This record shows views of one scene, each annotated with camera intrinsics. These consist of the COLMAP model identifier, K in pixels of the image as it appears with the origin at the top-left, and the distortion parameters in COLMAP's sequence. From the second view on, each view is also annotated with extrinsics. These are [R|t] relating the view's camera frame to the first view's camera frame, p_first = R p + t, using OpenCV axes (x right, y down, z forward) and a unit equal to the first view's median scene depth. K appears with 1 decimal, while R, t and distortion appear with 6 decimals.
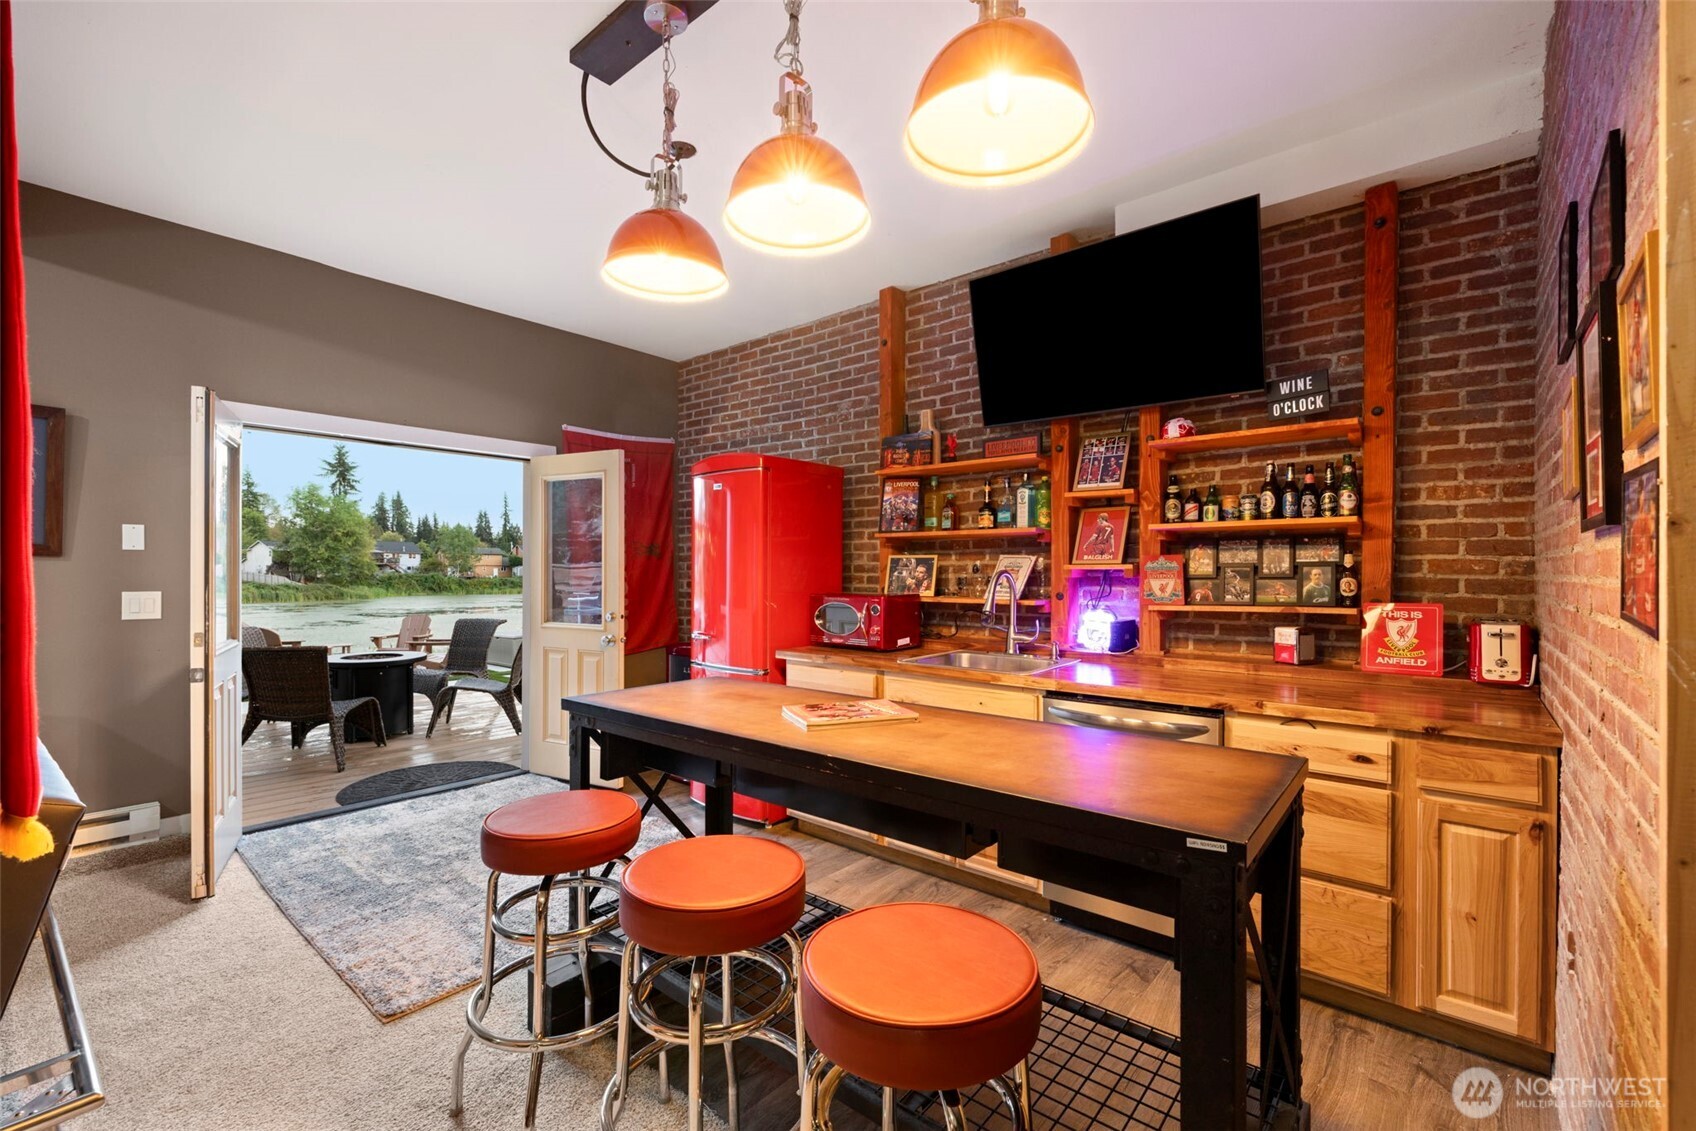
lens RADIAL K [[713.9, 0, 847.0], [0, 713.9, 573.6], [0, 0, 1]] dist [0.000755, 0.000223]
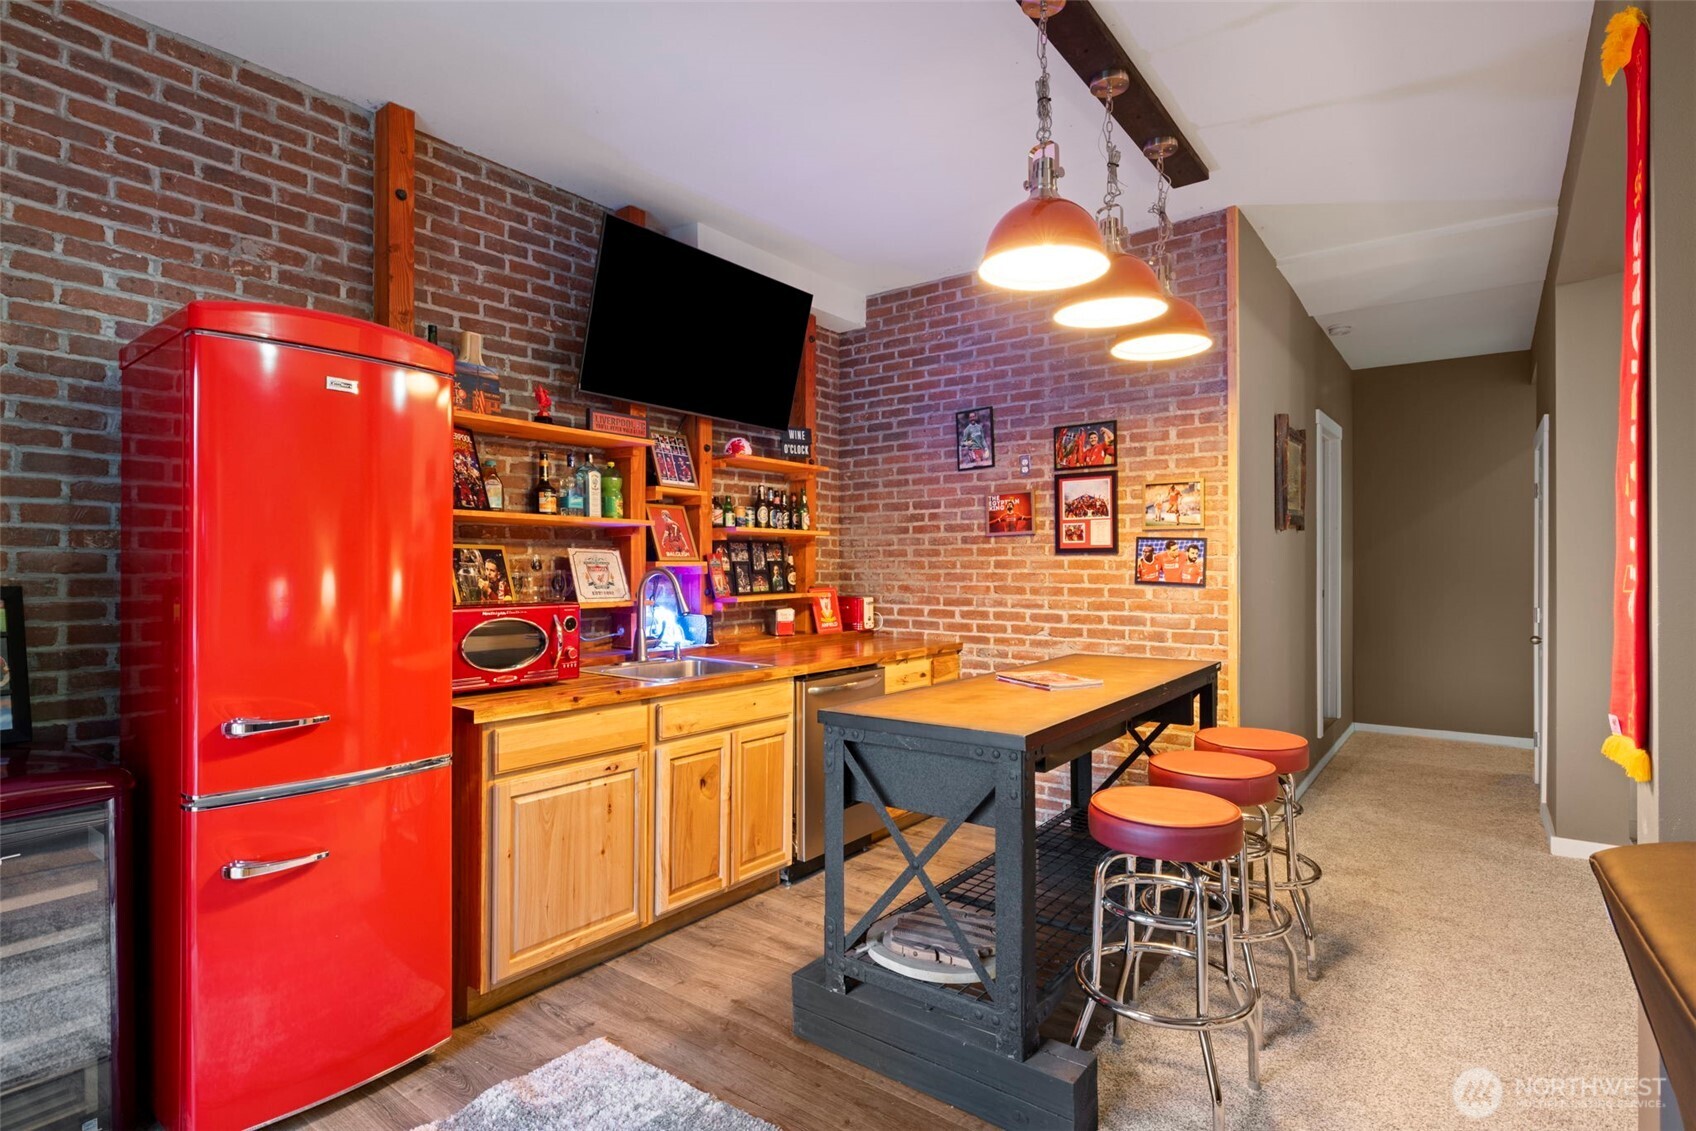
lens RADIAL K [[871.9, 0, 844.6], [0, 871.9, 566.0], [0, 0, 1]] dist [-0.002889, 0.000475]
pose [[-0.058188, 0.002041, 0.998304, -0.963205], [0.005505, 0.999983, -0.001723, -0.003153], [-0.998290, 0.005396, -0.058199, 0.902615]]
